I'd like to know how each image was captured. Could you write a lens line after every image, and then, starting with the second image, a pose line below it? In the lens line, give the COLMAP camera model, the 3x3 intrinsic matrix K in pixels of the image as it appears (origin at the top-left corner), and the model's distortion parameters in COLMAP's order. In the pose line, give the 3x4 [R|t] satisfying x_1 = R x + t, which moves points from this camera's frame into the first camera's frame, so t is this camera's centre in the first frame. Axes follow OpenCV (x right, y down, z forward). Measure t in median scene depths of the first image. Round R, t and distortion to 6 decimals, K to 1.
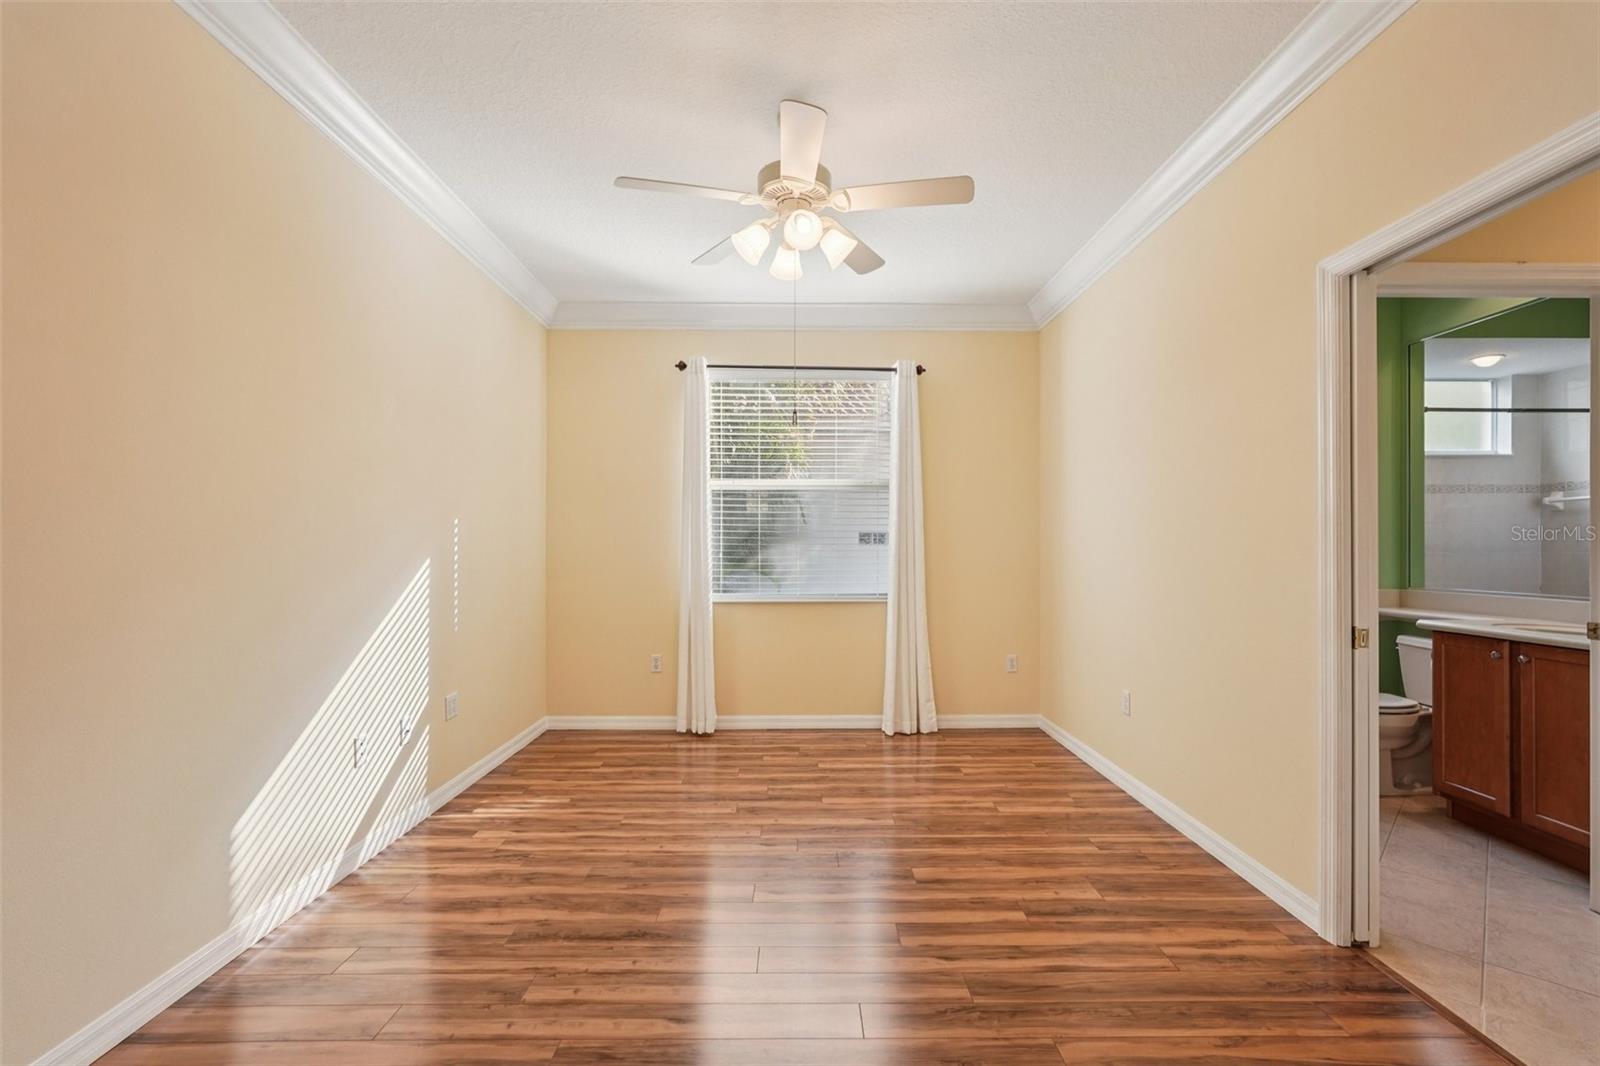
lens RADIAL K [[709.2, 0, 804.5], [0, 709.2, 543.8], [0, 0, 1]] dist [-0.013727, 0.006325]
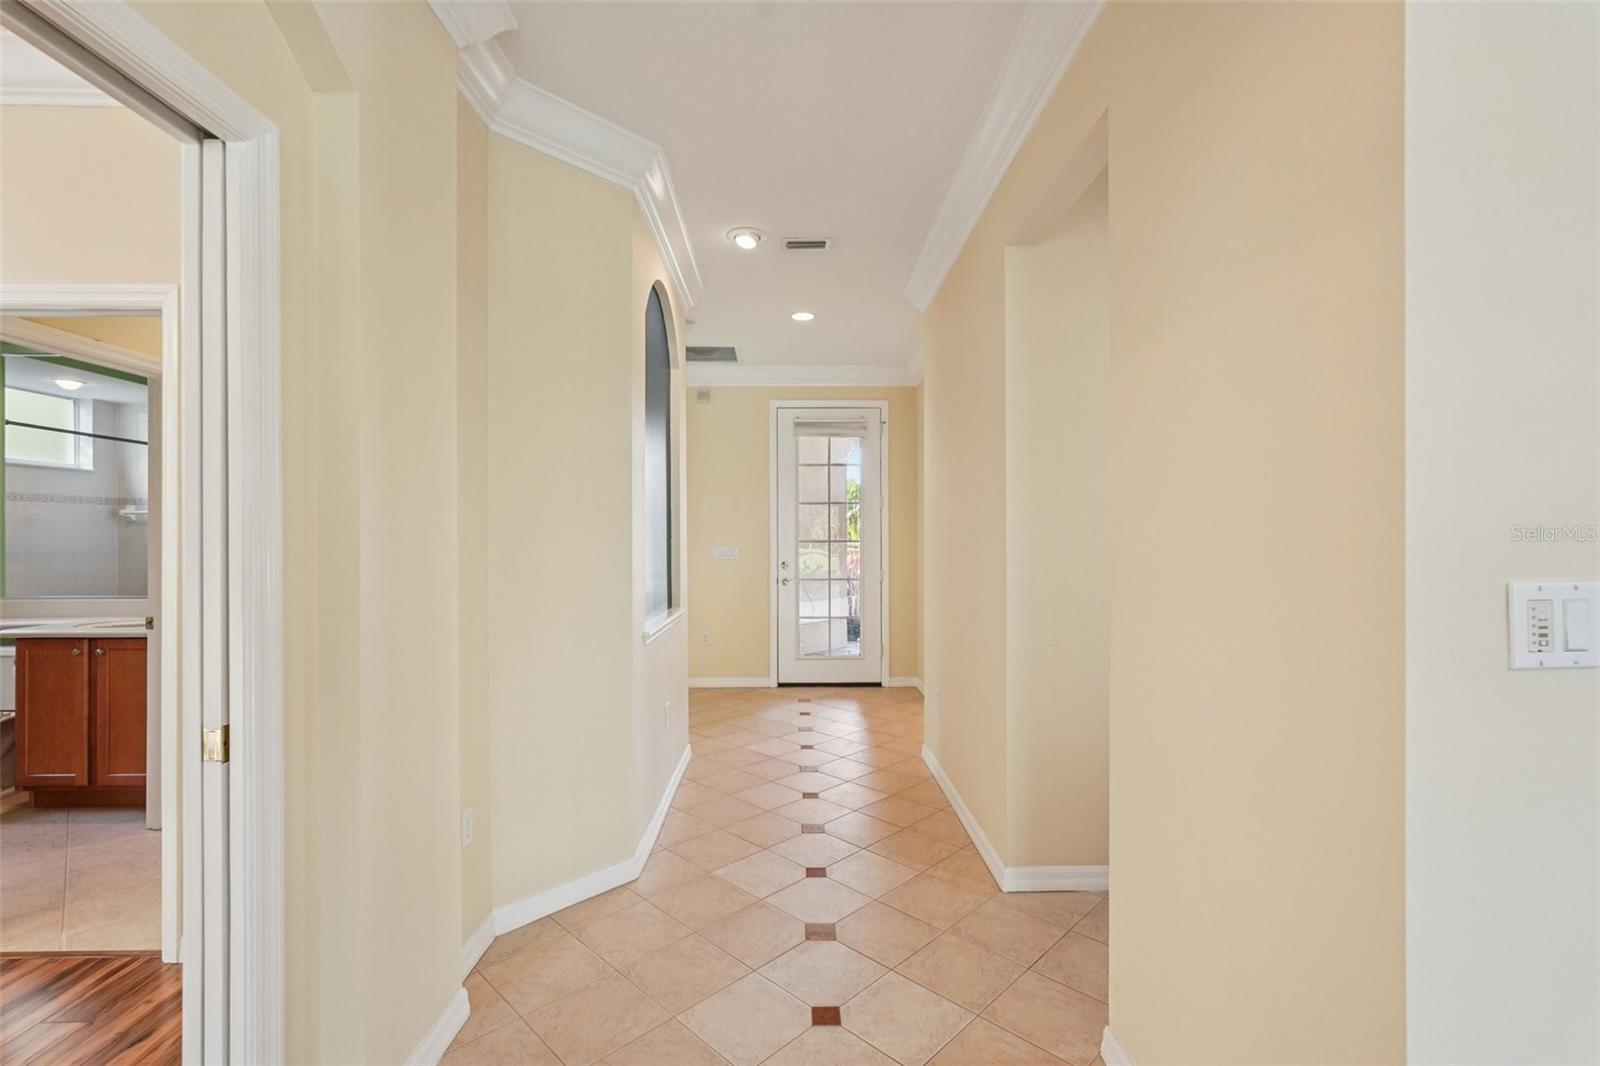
lens RADIAL K [[709.2, 0, 796.7], [0, 709.2, 533.3], [0, 0, 1]] dist [-0.013727, 0.006325]
pose [[-0.000739, 0.004838, 0.999988, -0.168342], [0.000950, 0.999988, -0.004837, -0.028885], [-0.999999, 0.000947, -0.000744, -0.174368]]
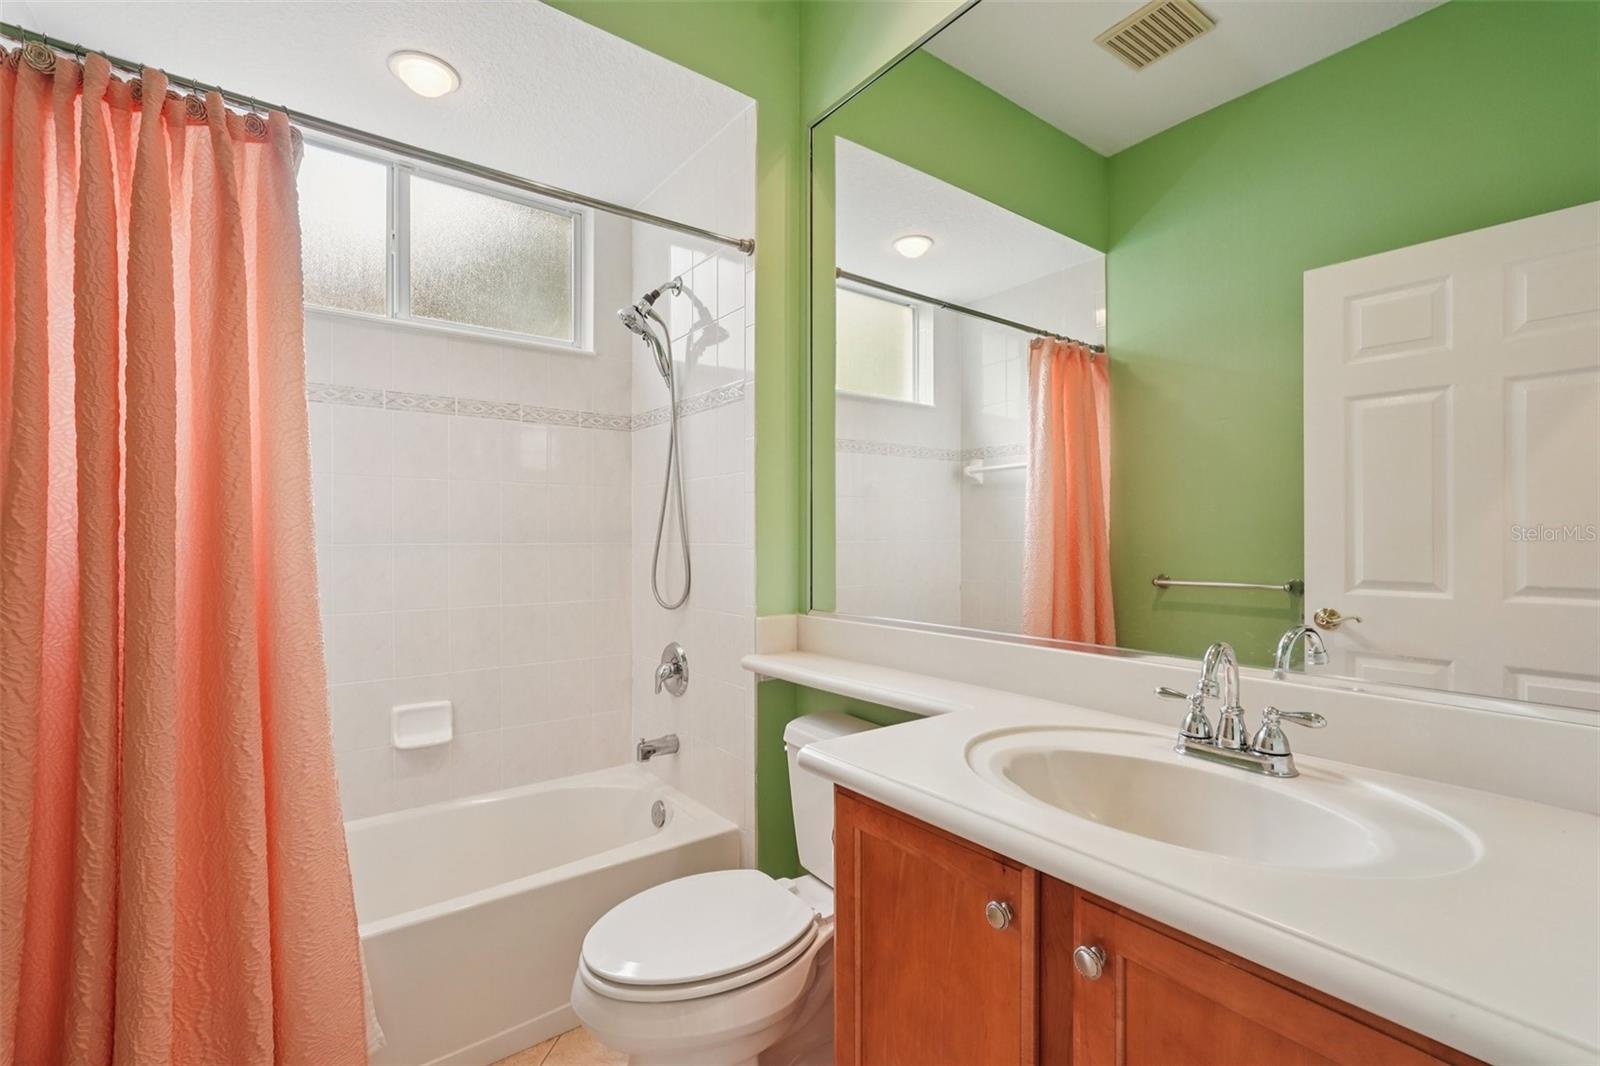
lens RADIAL K [[709.2, 0, 799.0], [0, 709.2, 531.8], [0, 0, 1]] dist [-0.013727, 0.006325]
pose [[0.800144, 0.005062, 0.599786, 0.666241], [-0.004937, 0.999986, -0.001853, 0.007113], [-0.599787, -0.001478, 0.800158, 0.729023]]
